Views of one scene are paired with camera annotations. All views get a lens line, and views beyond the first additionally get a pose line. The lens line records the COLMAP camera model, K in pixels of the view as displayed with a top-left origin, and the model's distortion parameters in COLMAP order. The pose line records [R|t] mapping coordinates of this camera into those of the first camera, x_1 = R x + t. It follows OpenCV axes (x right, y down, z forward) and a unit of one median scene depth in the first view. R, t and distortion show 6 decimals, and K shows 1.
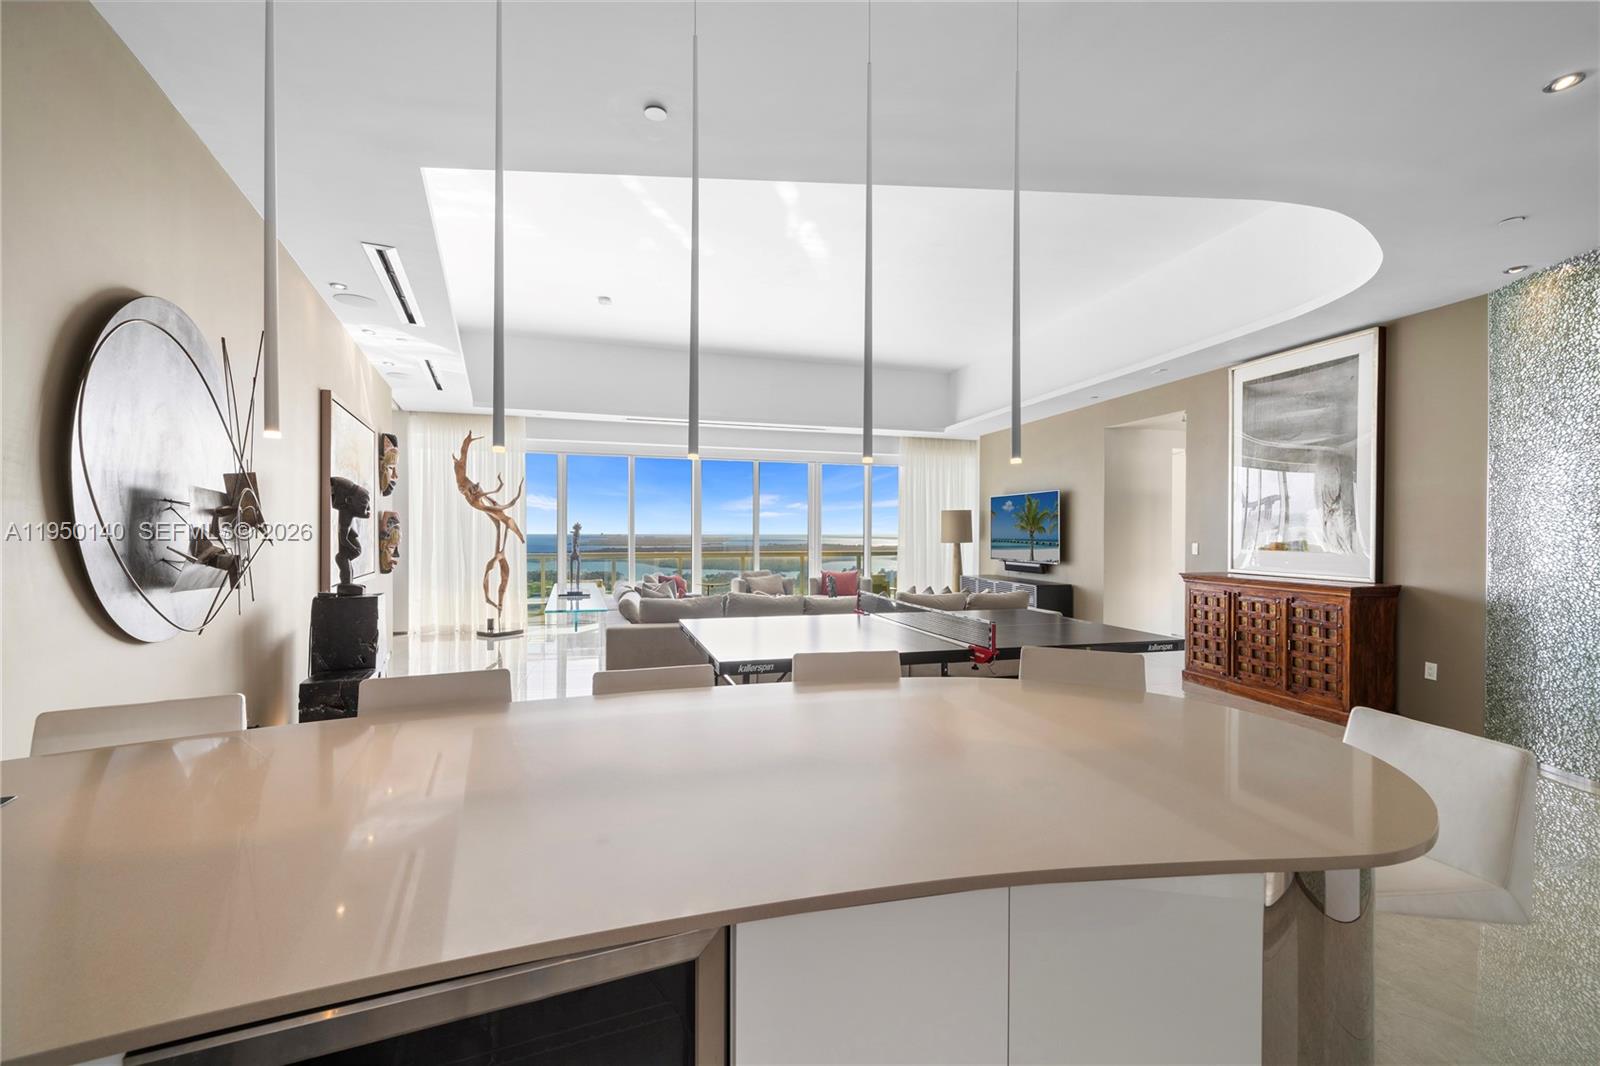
lens RADIAL K [[674.9, 0, 799.9], [0, 674.9, 537.4], [0, 0, 1]] dist [0.002513, 0.000114]
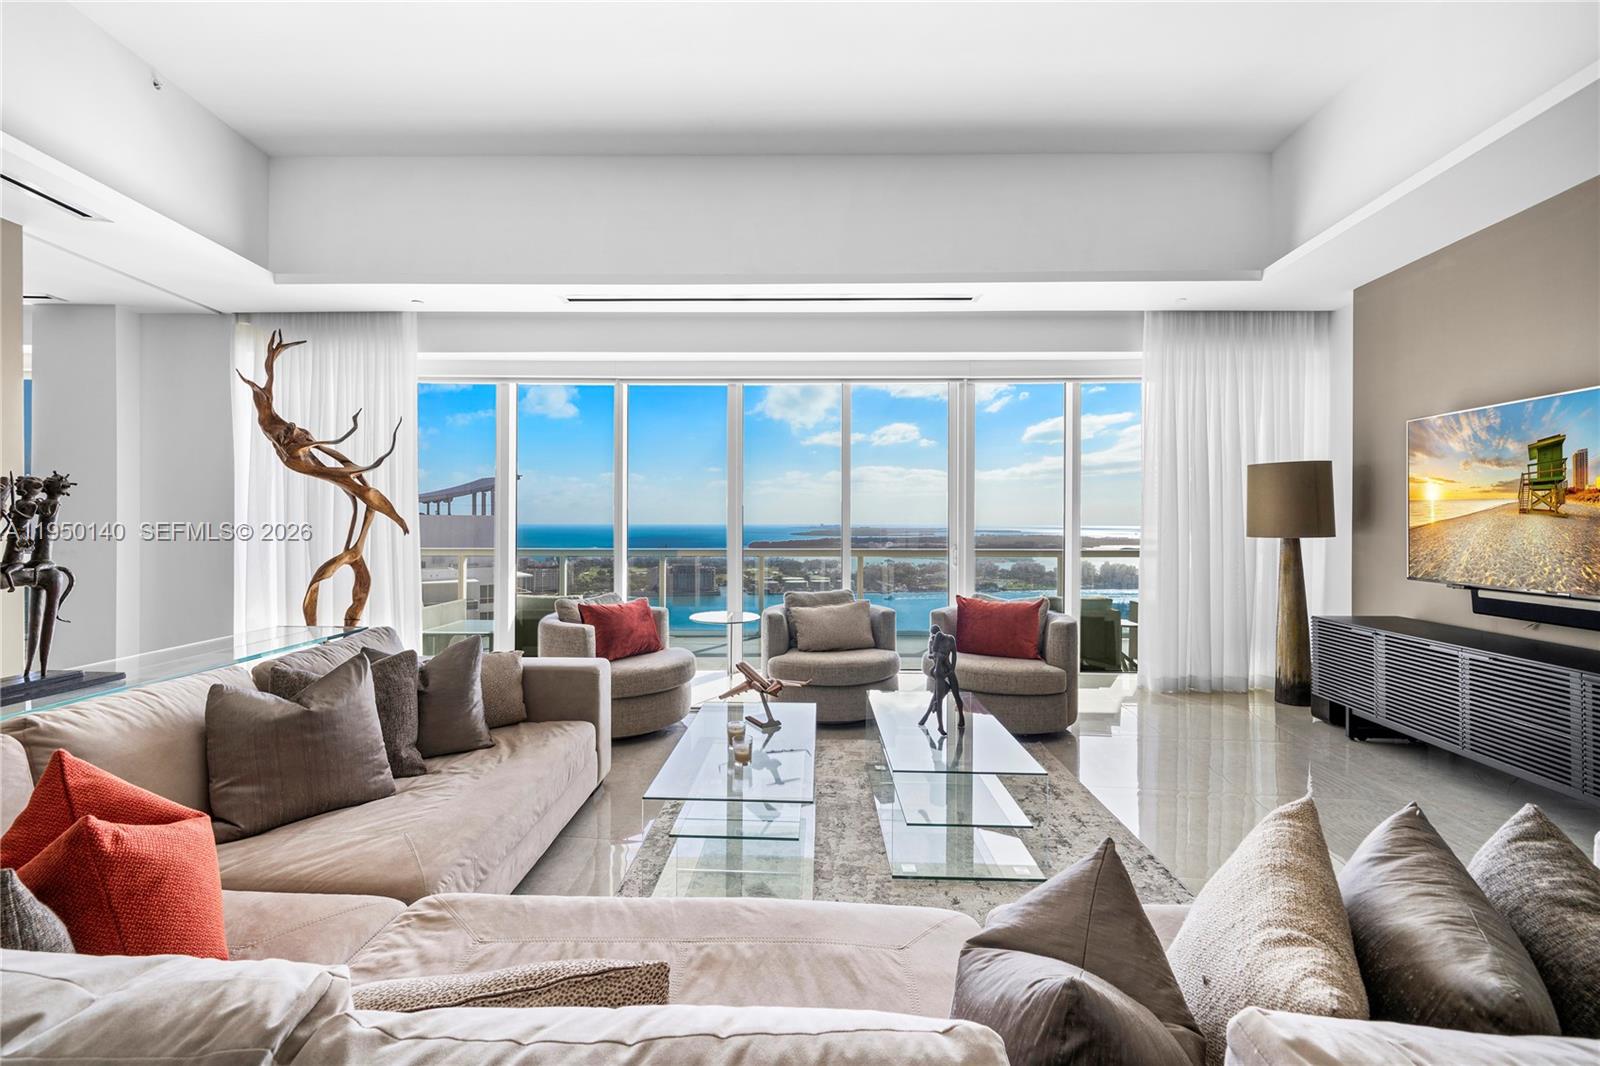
lens RADIAL K [[656.1, 0, 809.0], [0, 656.1, 523.9], [0, 0, 1]] dist [-0.001110, 0.000000]
pose [[0.944603, 0.000330, -0.328215, 0.079935], [-0.002854, 0.999970, -0.007207, 0.003074], [0.328203, 0.007744, 0.944575, 0.508627]]
